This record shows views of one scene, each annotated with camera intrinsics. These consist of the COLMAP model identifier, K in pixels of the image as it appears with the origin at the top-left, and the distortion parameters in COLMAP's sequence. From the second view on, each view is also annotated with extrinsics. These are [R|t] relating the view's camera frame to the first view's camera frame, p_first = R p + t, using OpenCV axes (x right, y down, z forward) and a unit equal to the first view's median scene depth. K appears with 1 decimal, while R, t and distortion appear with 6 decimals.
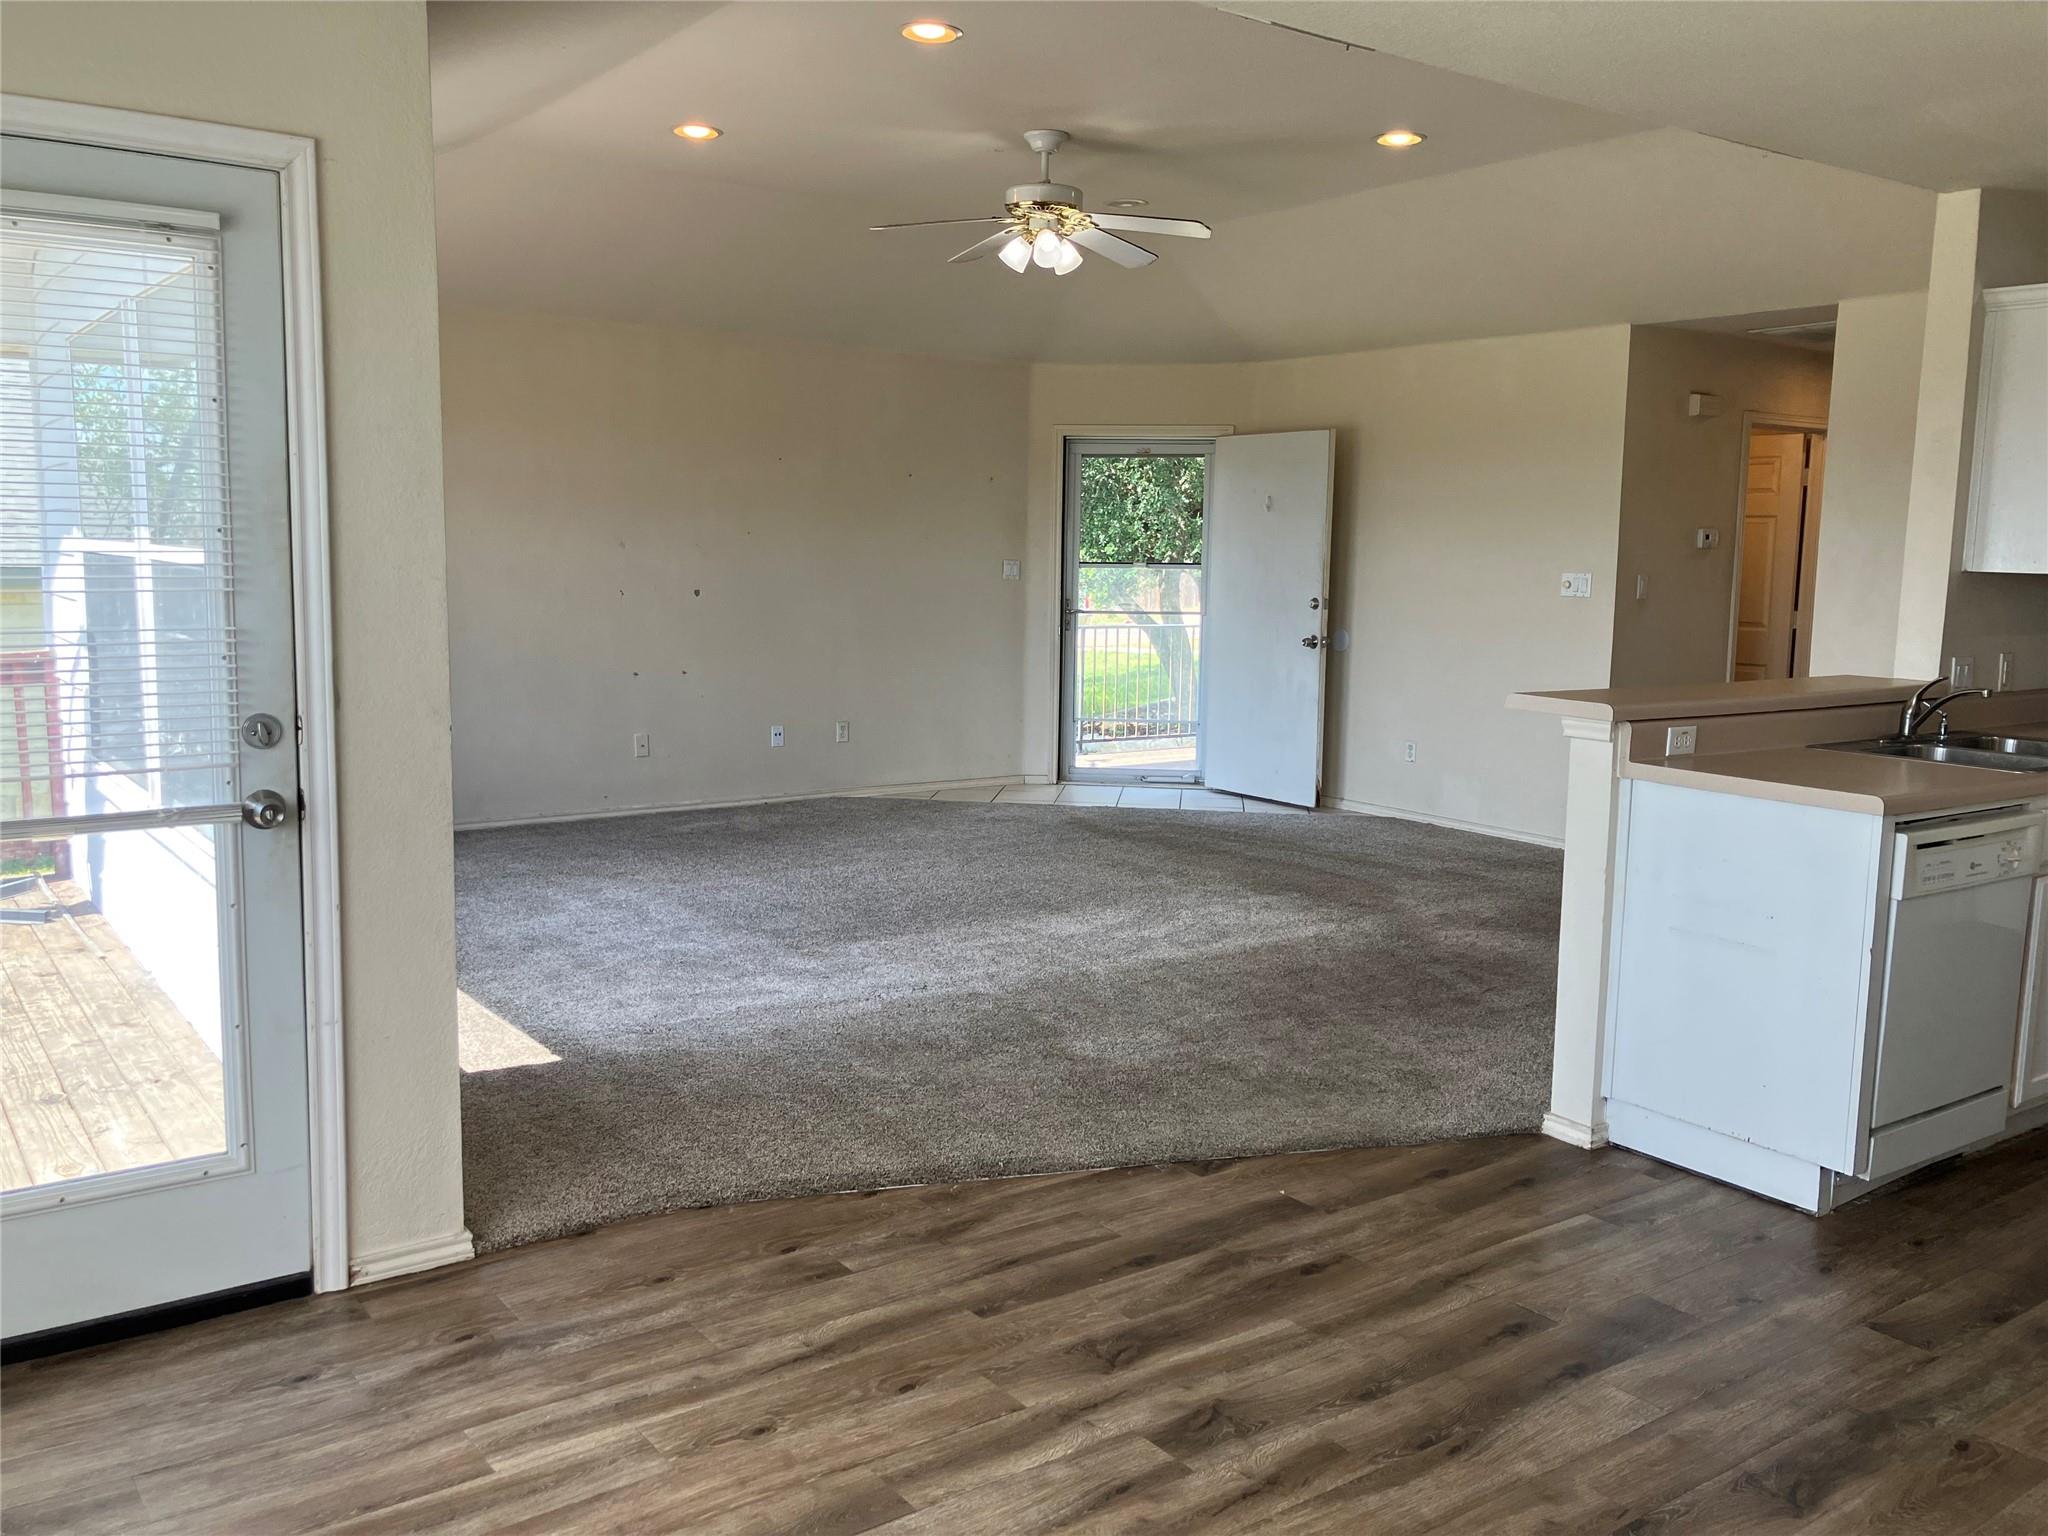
lens RADIAL K [[1672.5, 0, 1024.0], [0, 1672.5, 768.0], [0, 0, 1]] dist [0.056030, -0.155026]
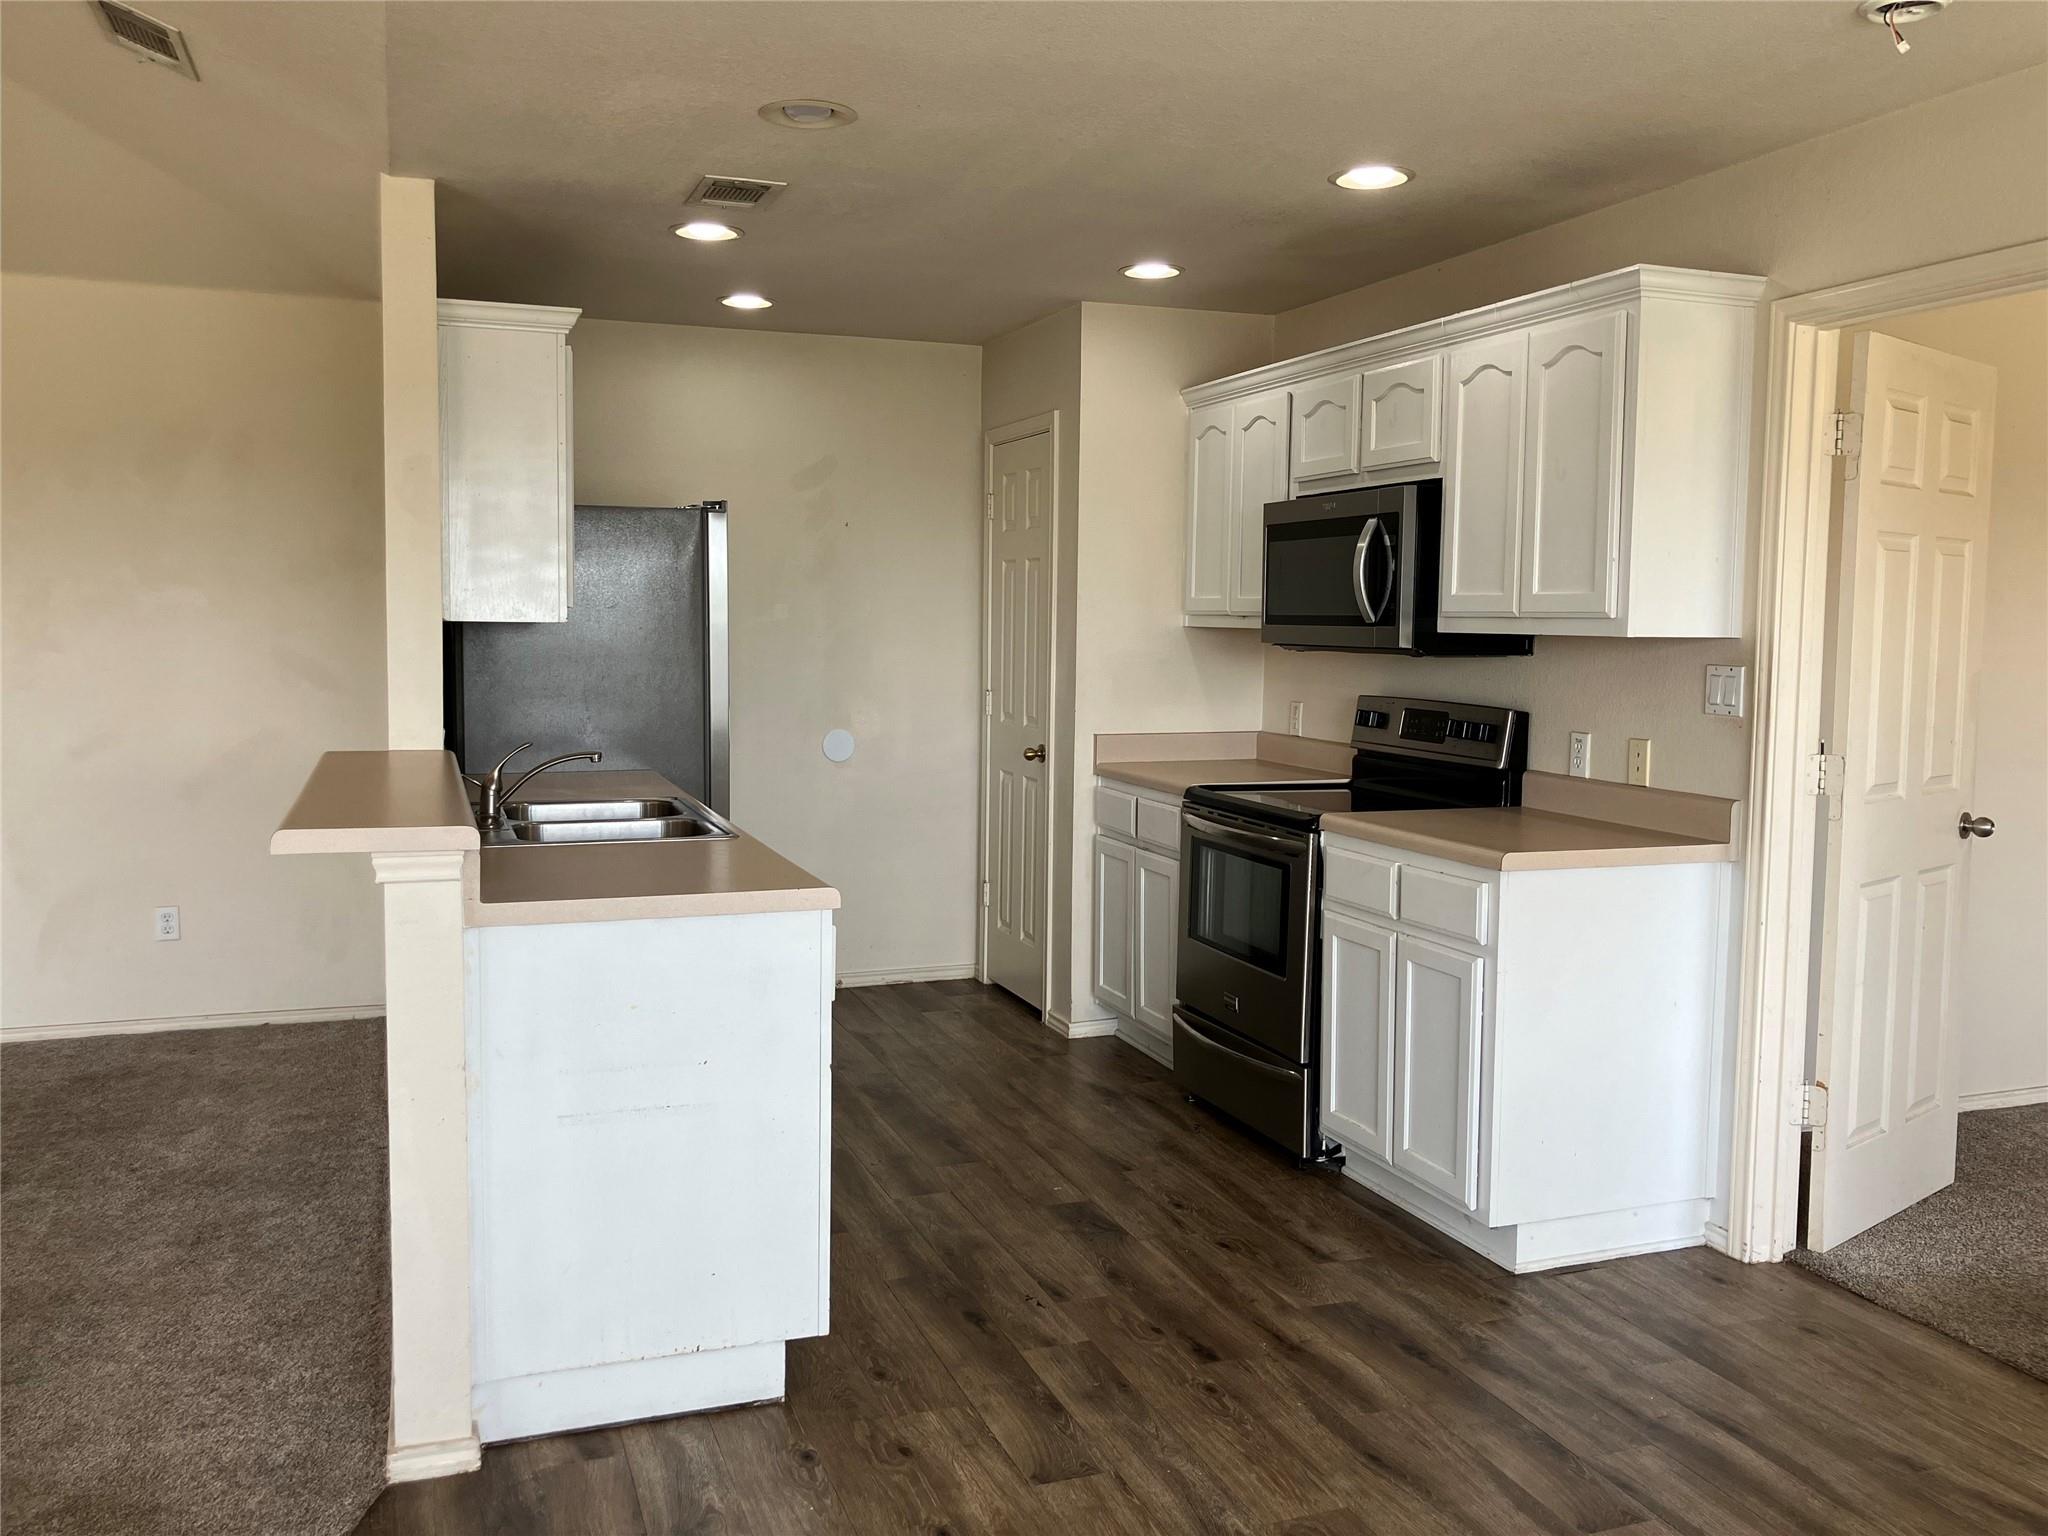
lens RADIAL K [[1703.7, 0, 1066.8], [0, 1703.7, 742.7], [0, 0, 1]] dist [0.009890, -0.006184]
pose [[0.278060, -0.093431, 0.956009, -0.240723], [0.133752, 0.989329, 0.057785, -0.076624], [-0.951206, 0.111800, 0.287589, 0.543726]]
